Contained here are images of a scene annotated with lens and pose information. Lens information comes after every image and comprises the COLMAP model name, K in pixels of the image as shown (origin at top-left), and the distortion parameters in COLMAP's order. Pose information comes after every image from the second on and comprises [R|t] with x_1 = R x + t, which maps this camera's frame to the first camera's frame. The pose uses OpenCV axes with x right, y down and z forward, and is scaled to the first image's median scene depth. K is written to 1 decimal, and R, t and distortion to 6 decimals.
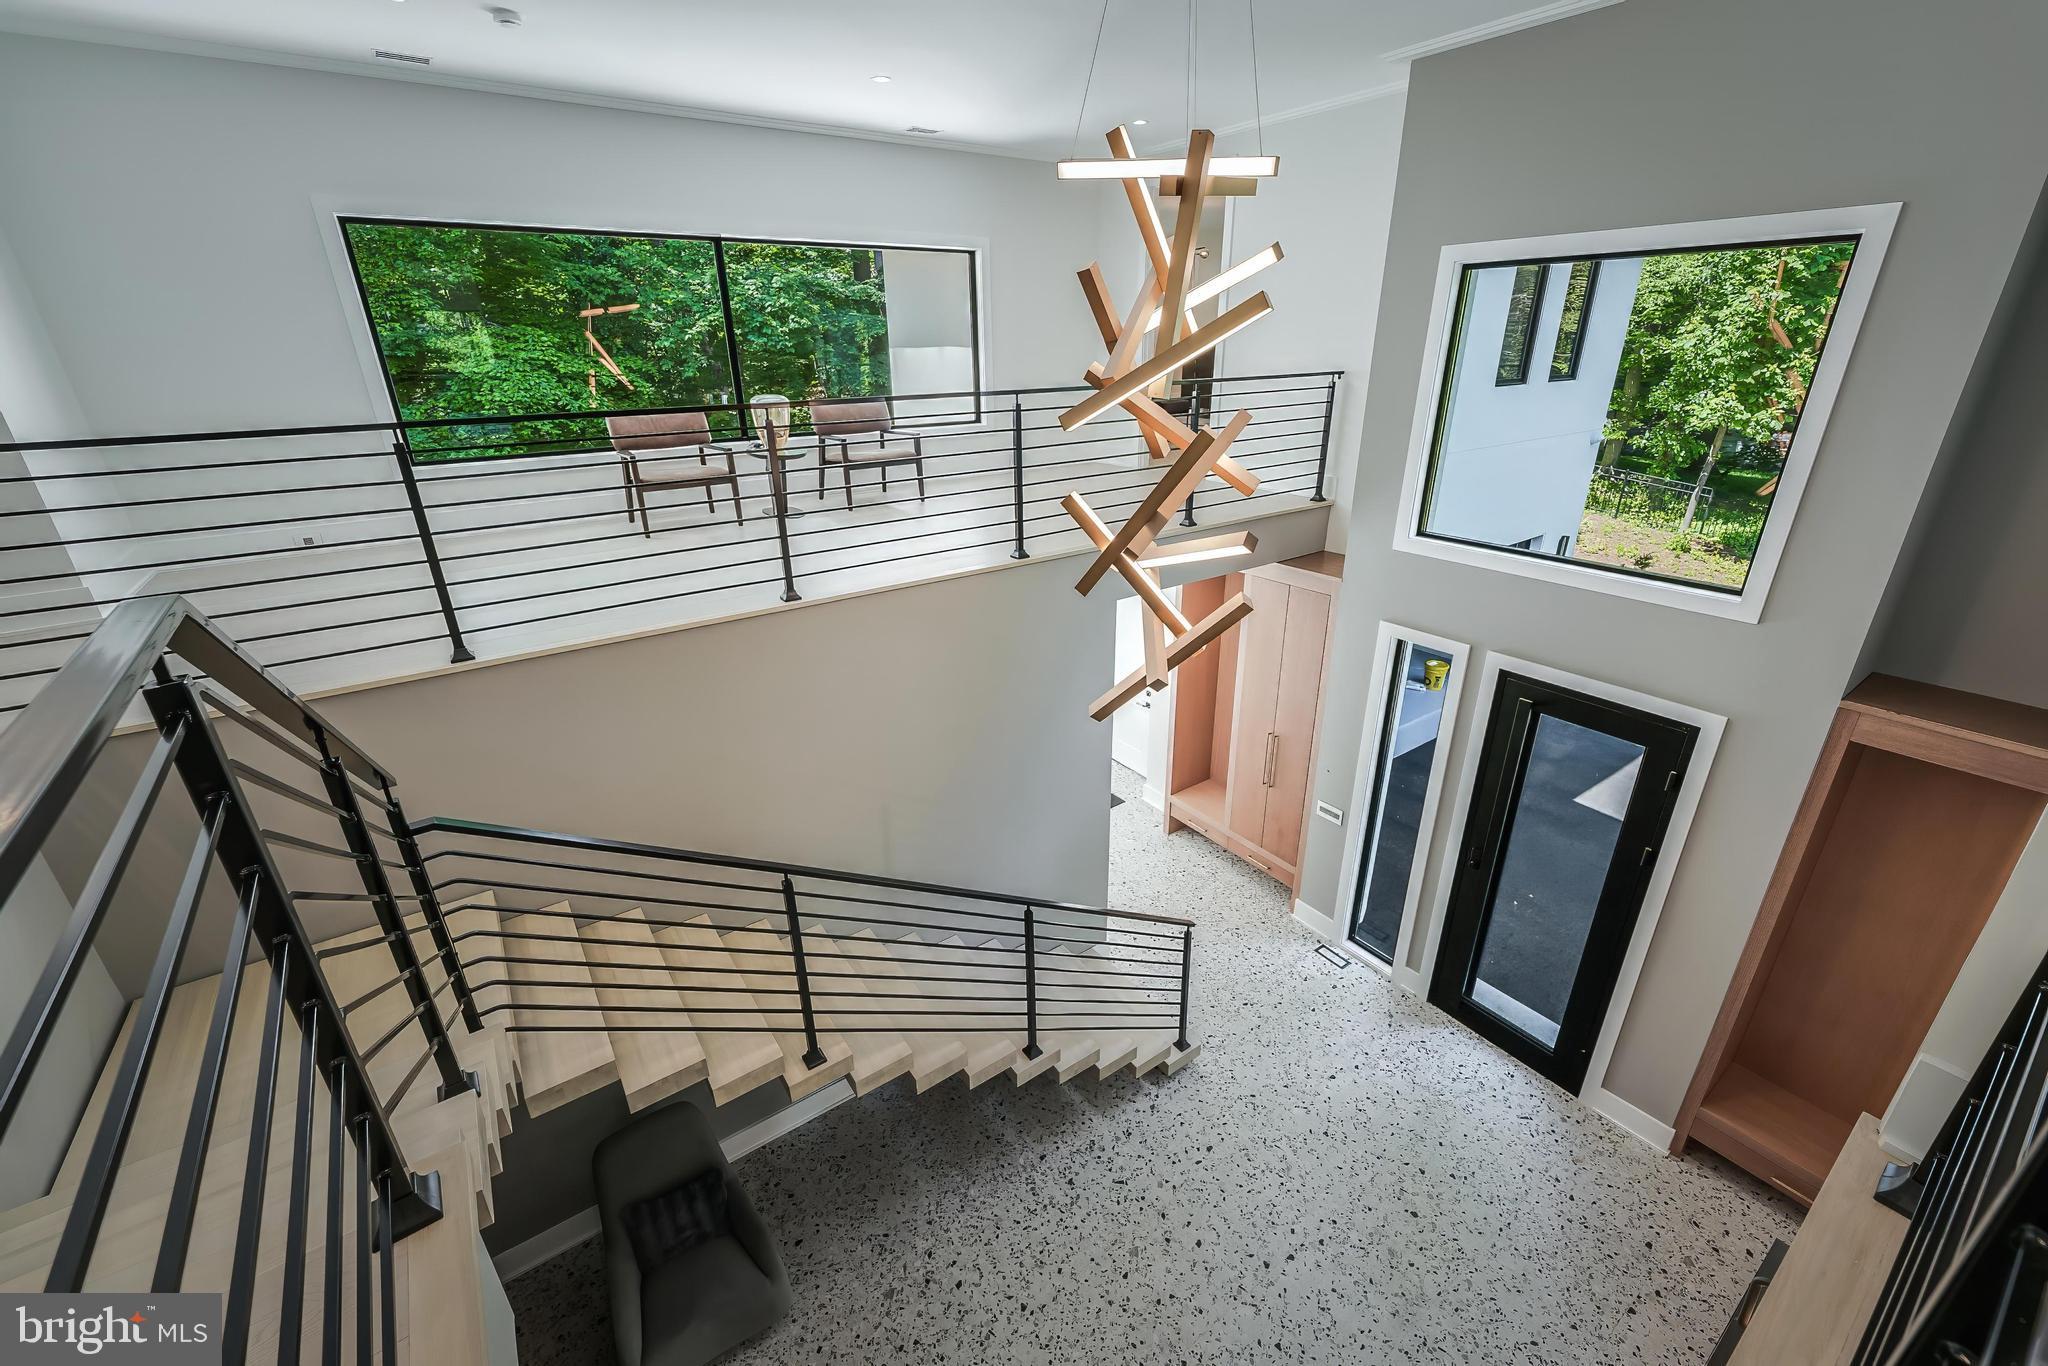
lens RADIAL K [[823.7, 0, 1024.2], [0, 823.7, 693.9], [0, 0, 1]] dist [-0.000937, -0.001608]
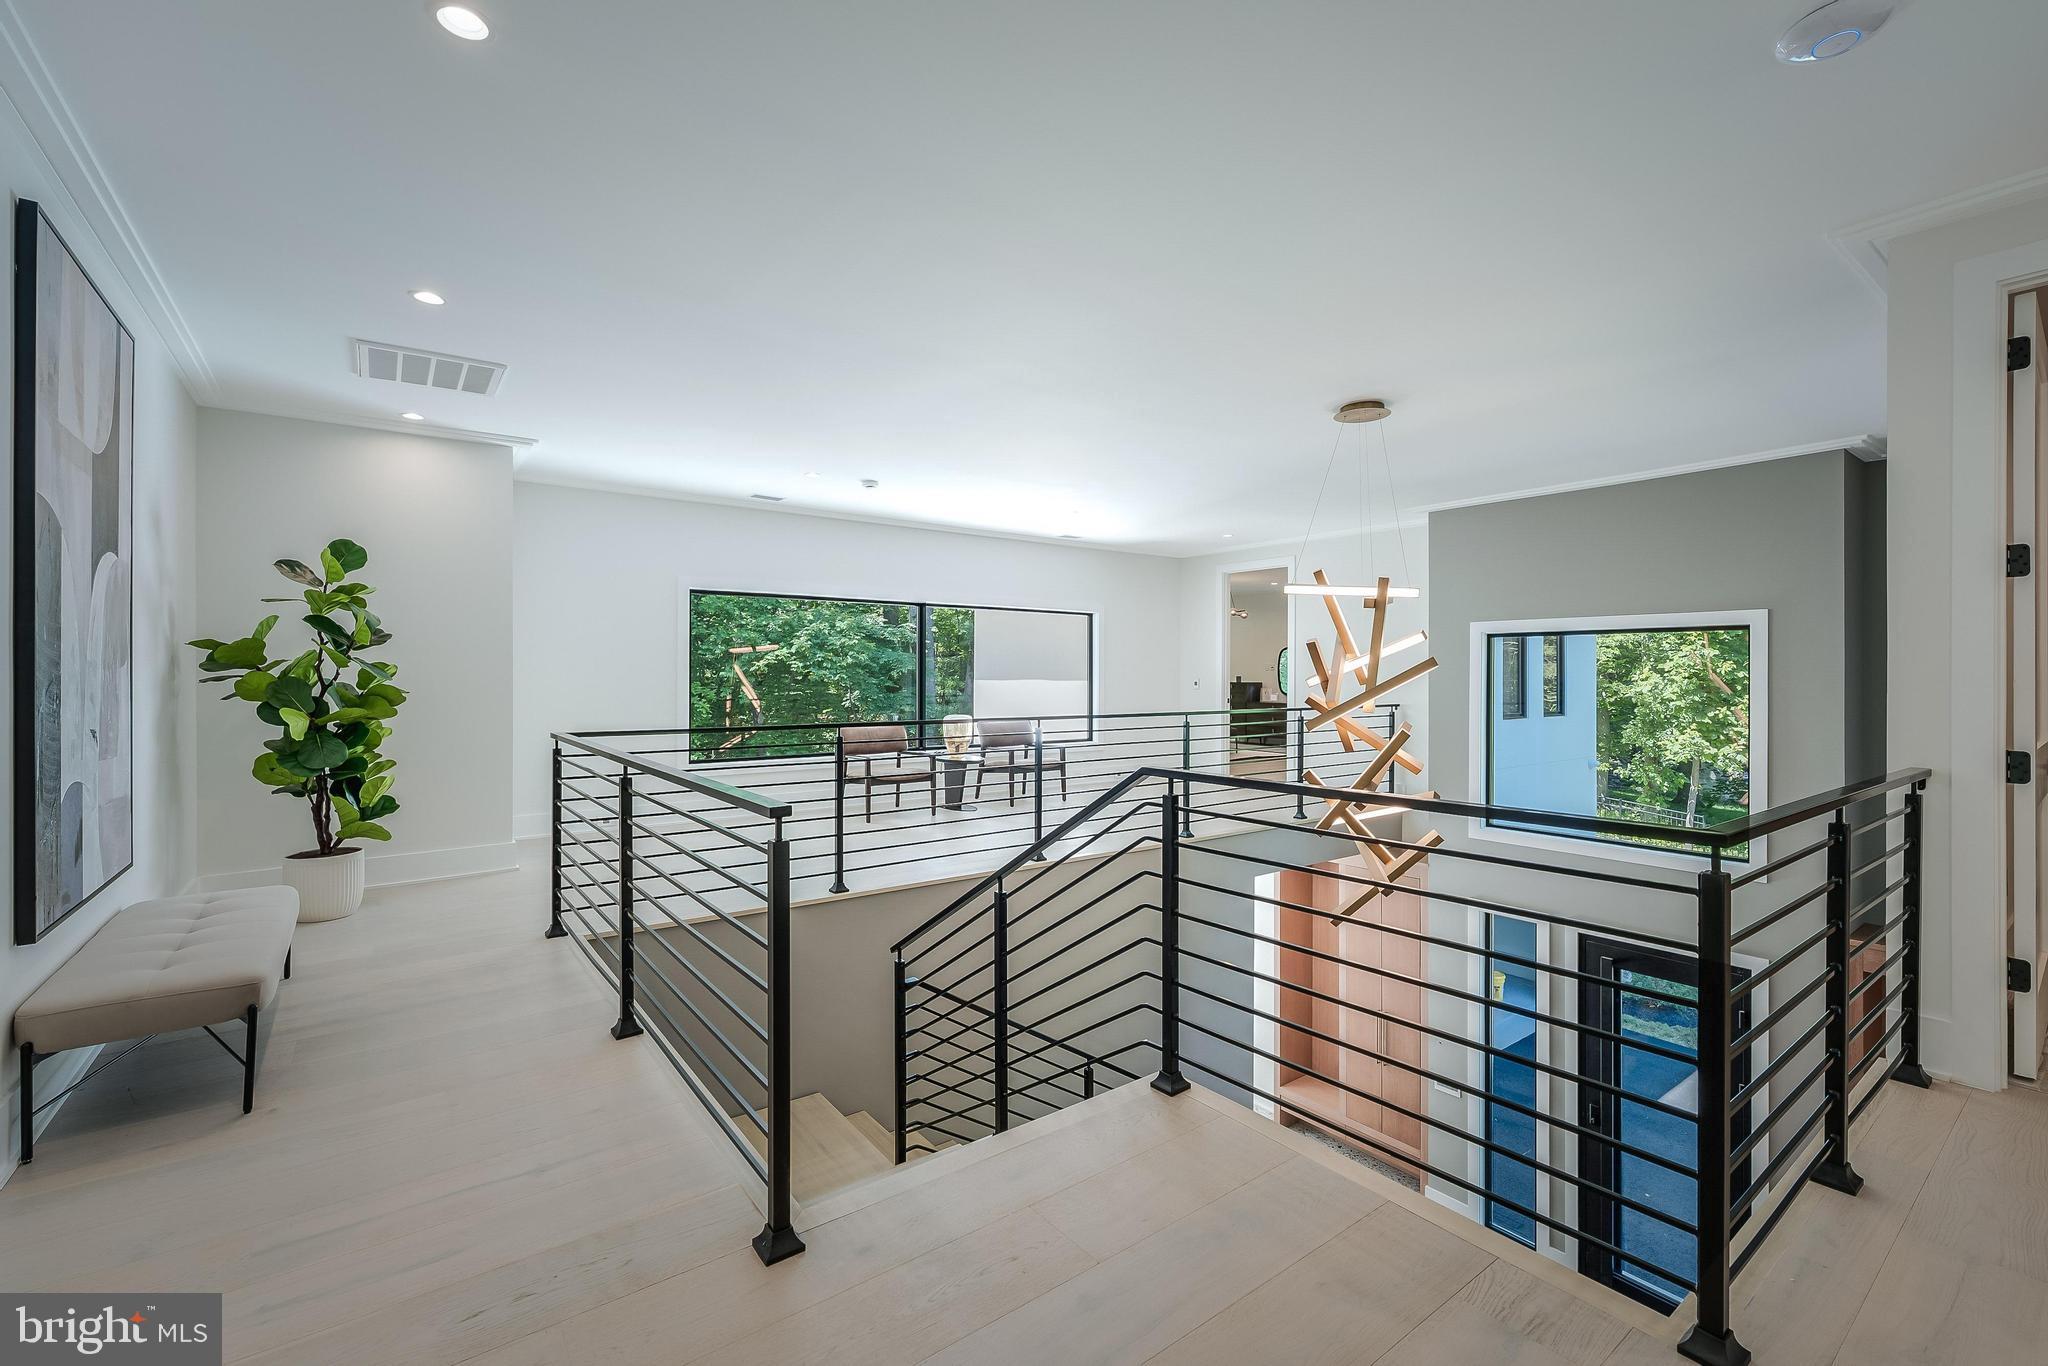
lens RADIAL K [[868.8, 0, 1017.1], [0, 868.8, 675.4], [0, 0, 1]] dist [-0.015623, -0.000555]
pose [[0.999737, 0.018118, 0.014044, -0.122717], [-0.011095, 0.918542, -0.395168, 0.058436], [-0.020060, 0.394908, 0.918502, -0.134252]]
